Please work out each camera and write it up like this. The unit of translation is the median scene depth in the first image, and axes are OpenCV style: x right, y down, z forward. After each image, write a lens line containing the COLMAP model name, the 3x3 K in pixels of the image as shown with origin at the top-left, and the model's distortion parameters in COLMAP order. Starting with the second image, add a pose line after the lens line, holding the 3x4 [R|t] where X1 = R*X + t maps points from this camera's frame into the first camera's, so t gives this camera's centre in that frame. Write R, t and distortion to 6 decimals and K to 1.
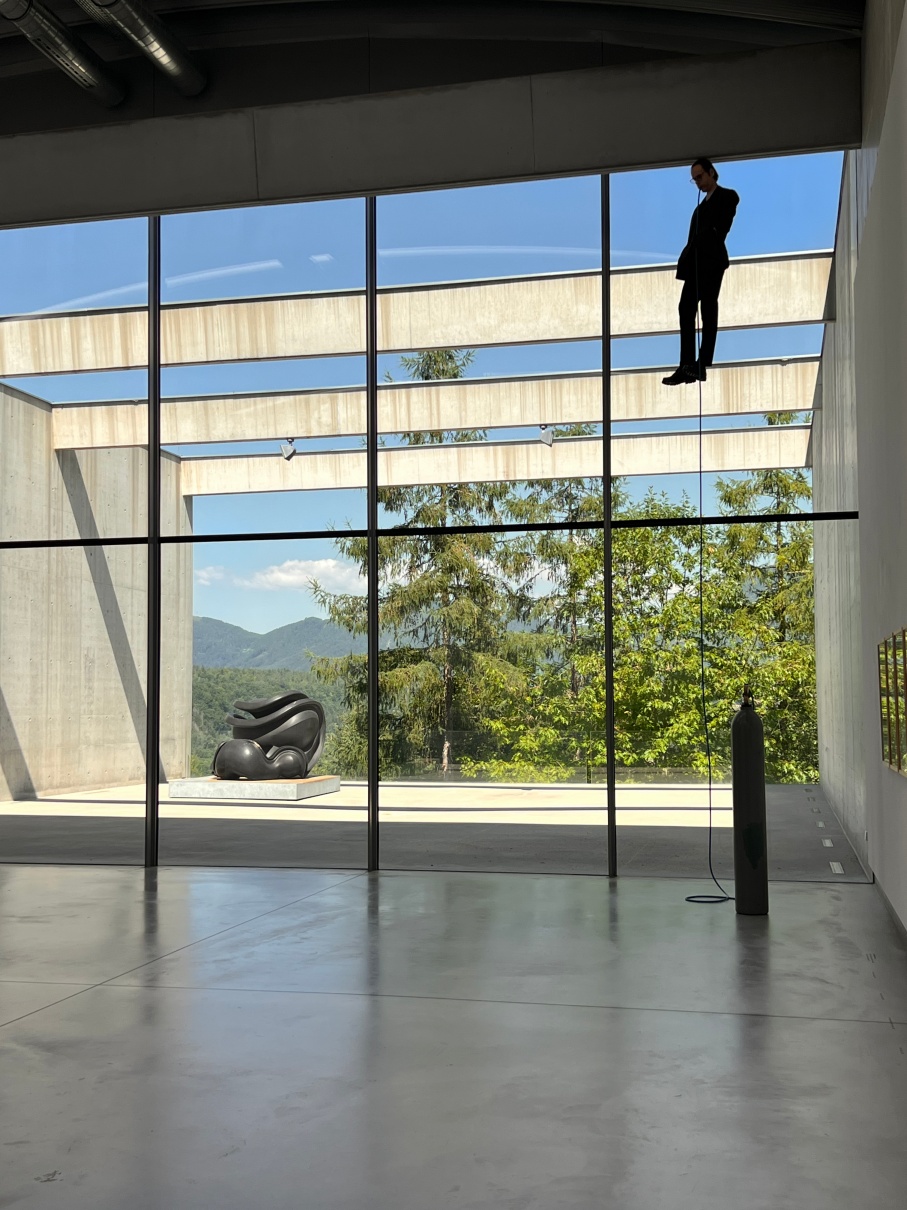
lens RADIAL K [[1391.6, 0, 453.5], [0, 1391.6, 605.0], [0, 0, 1]] dist [0.082894, 0.006674]
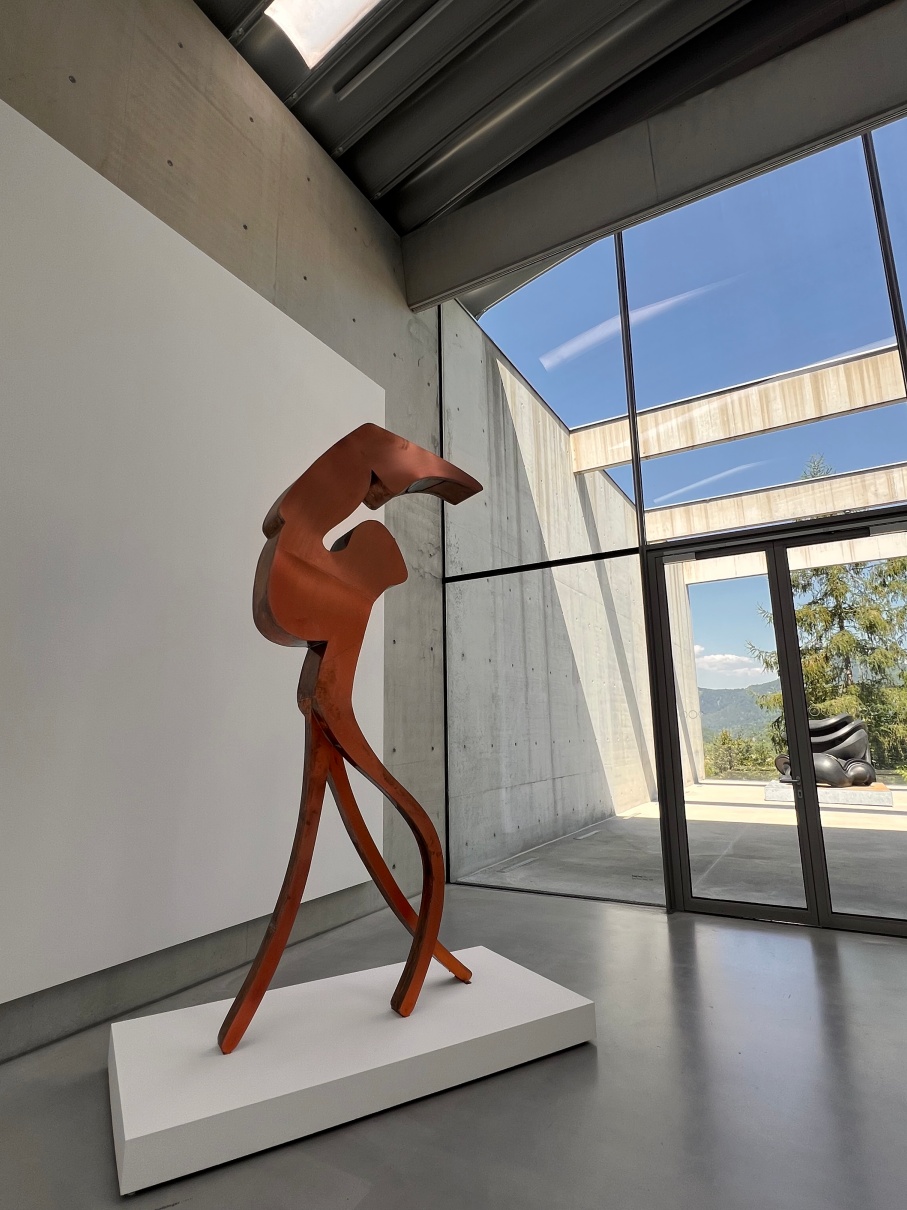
lens RADIAL K [[633.8, 0, 453.5], [0, 633.8, 605.0], [0, 0, 1]] dist [-0.001362, -0.000379]
pose [[0.959847, -0.068439, -0.272047, -0.382242], [0.033189, 0.990677, -0.132126, 0.037131], [0.278553, 0.117792, 0.953170, 0.444221]]
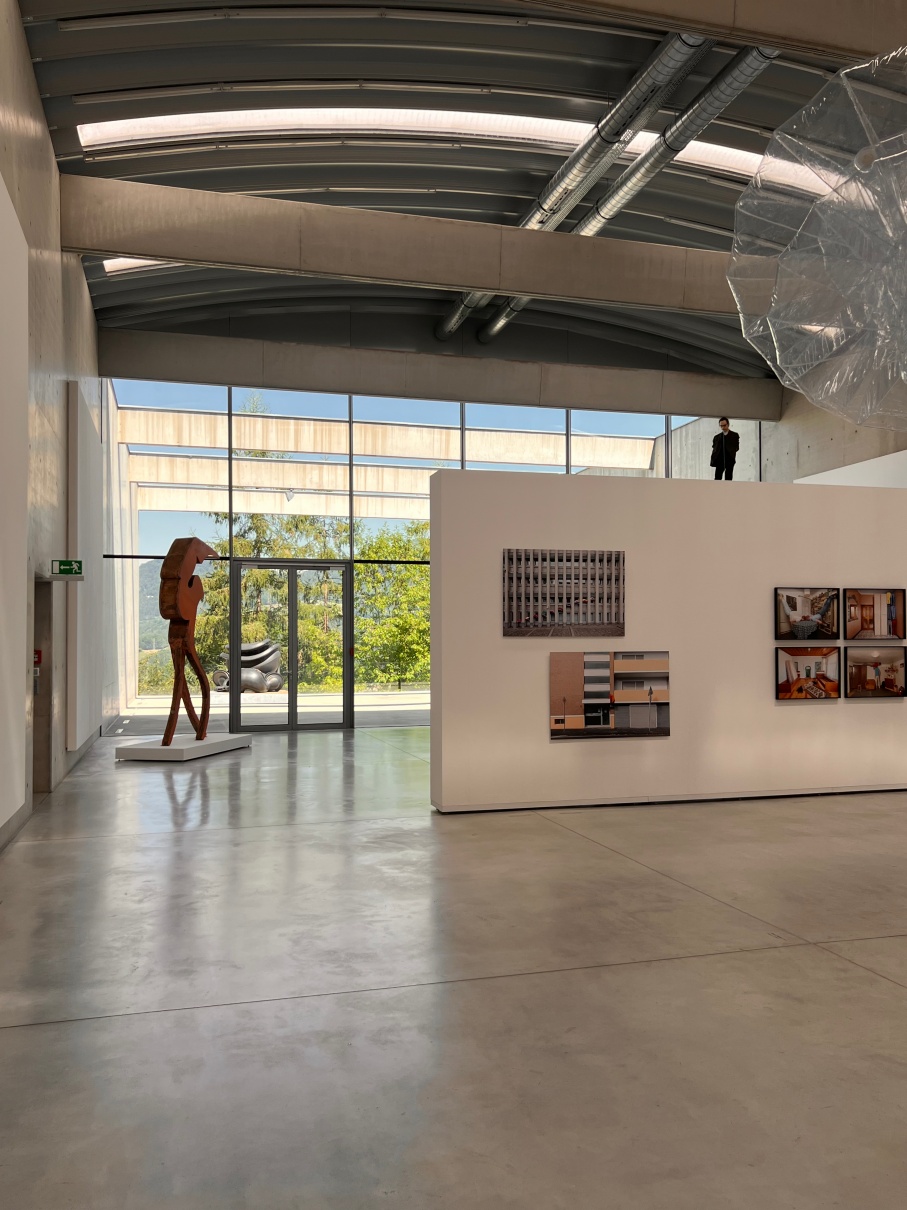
lens RADIAL K [[962.2, 0, 453.5], [0, 962.2, 605.0], [0, 0, 1]] dist [0.138556, -0.000594]
pose [[0.866740, 0.019233, 0.498390, -0.649157], [-0.031540, 0.999370, 0.016284, -0.005462], [-0.497763, -0.029833, 0.866800, -0.139729]]
